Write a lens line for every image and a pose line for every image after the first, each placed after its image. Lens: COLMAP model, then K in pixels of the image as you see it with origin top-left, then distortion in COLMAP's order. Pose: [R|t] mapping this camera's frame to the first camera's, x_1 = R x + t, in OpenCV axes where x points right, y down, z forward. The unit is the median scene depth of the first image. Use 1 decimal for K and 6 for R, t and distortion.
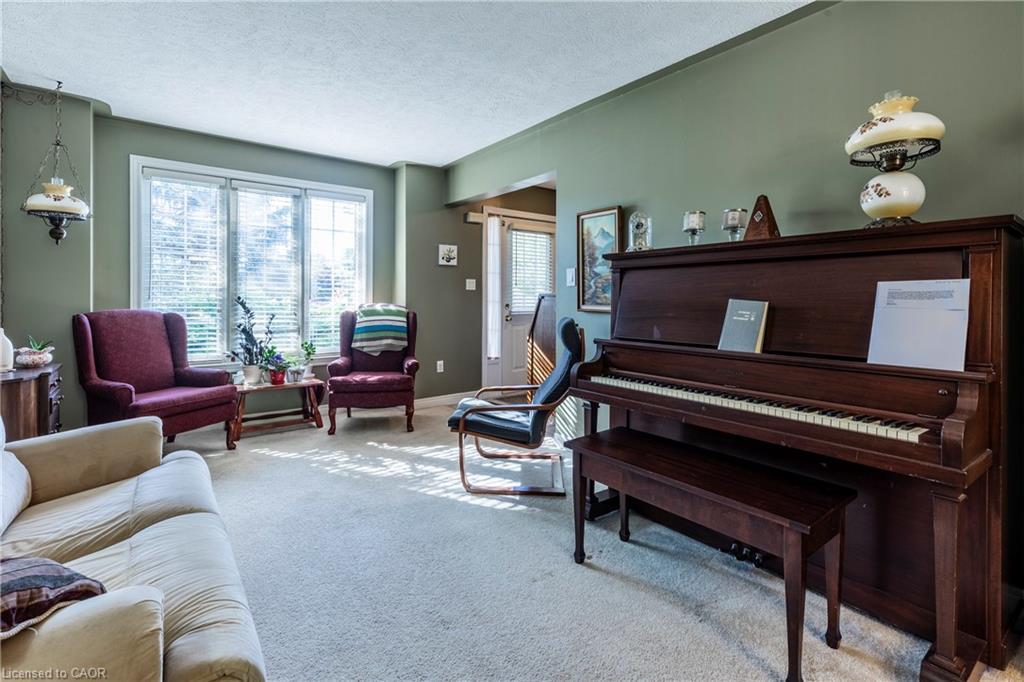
lens RADIAL K [[481.9, 0, 512.2], [0, 481.9, 298.8], [0, 0, 1]] dist [0.001785, 0.000069]
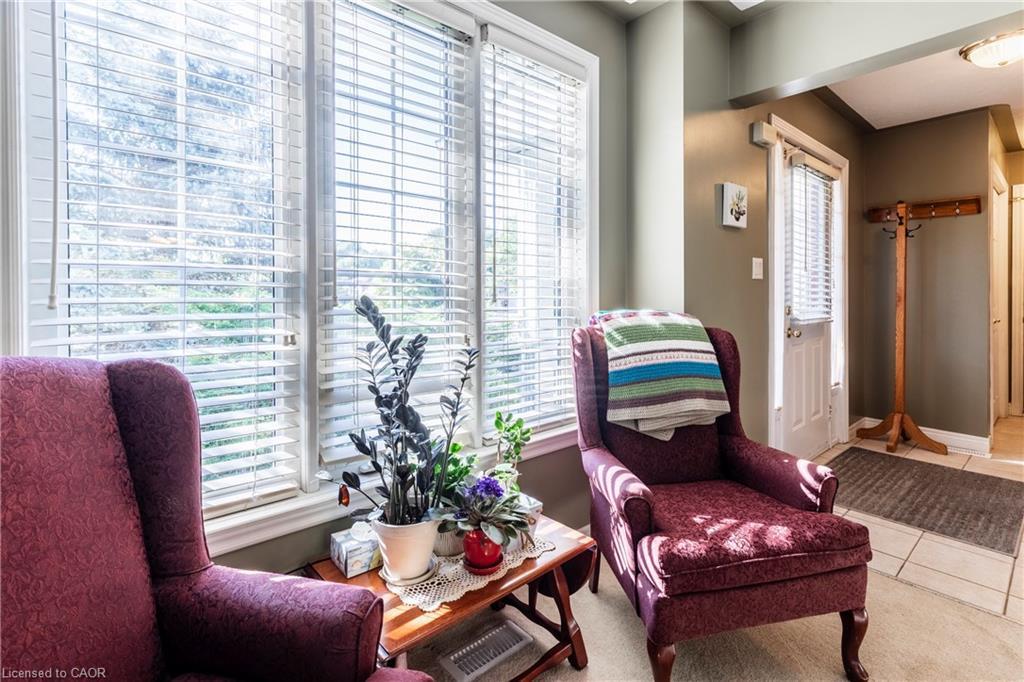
lens RADIAL K [[481.9, 0, 512.2], [0, 481.9, 298.8], [0, 0, 1]] dist [0.001785, 0.000069]
pose [[0.998481, -0.008437, 0.054449, -0.479050], [0.008010, 0.999935, 0.008066, -0.005085], [-0.054513, -0.007617, 0.998484, 0.672276]]
